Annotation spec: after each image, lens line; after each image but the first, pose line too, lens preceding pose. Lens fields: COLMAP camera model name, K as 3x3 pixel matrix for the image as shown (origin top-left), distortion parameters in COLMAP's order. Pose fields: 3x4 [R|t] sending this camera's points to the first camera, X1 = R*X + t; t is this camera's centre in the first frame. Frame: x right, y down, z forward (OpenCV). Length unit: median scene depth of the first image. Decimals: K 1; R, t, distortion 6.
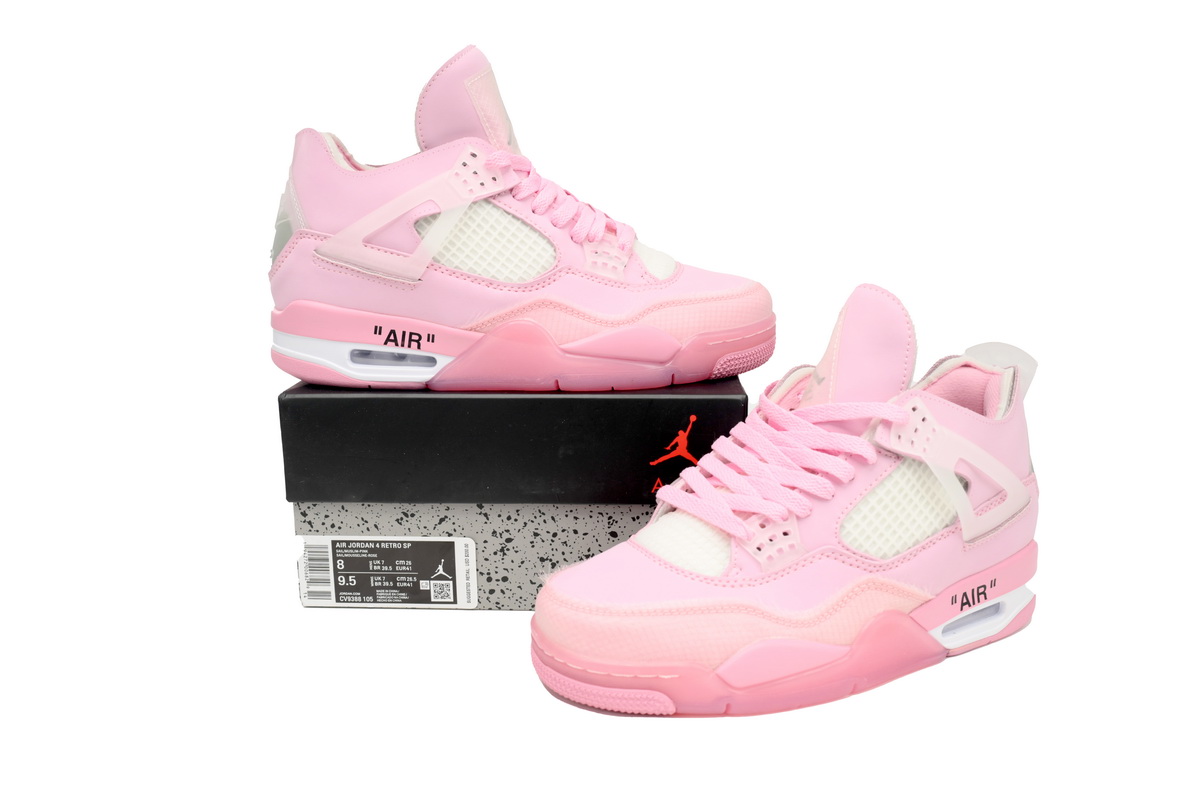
lens RADIAL K [[1214.0, 0, 595.9], [0, 1214.0, 400.8], [0, 0, 1]] dist [-0.053003, 0.000000]
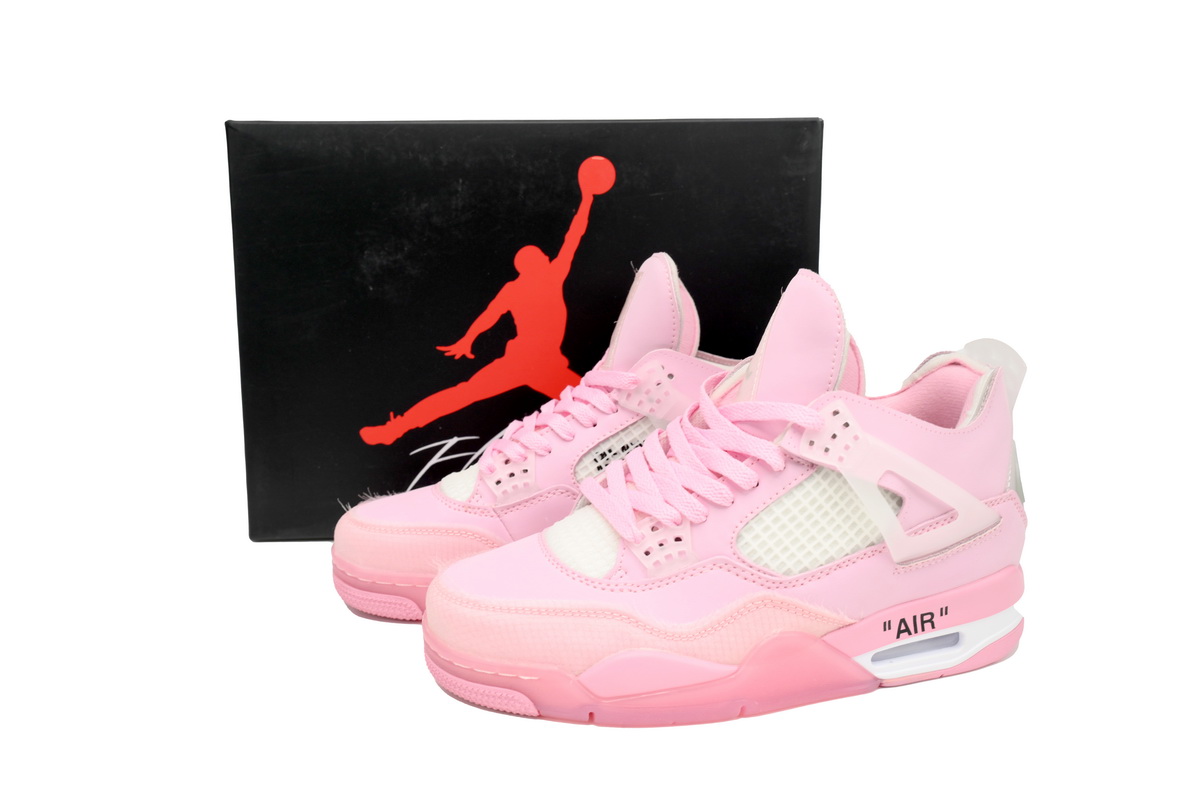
lens RADIAL K [[1214.0, 0, 599.6], [0, 1214.0, 398.0], [0, 0, 1]] dist [-0.053003, 0.000000]
pose [[0.962344, 0.049507, -0.267289, 0.338713], [-0.039326, 0.998287, 0.043310, -0.036991], [0.268975, -0.031168, 0.962643, 0.084384]]
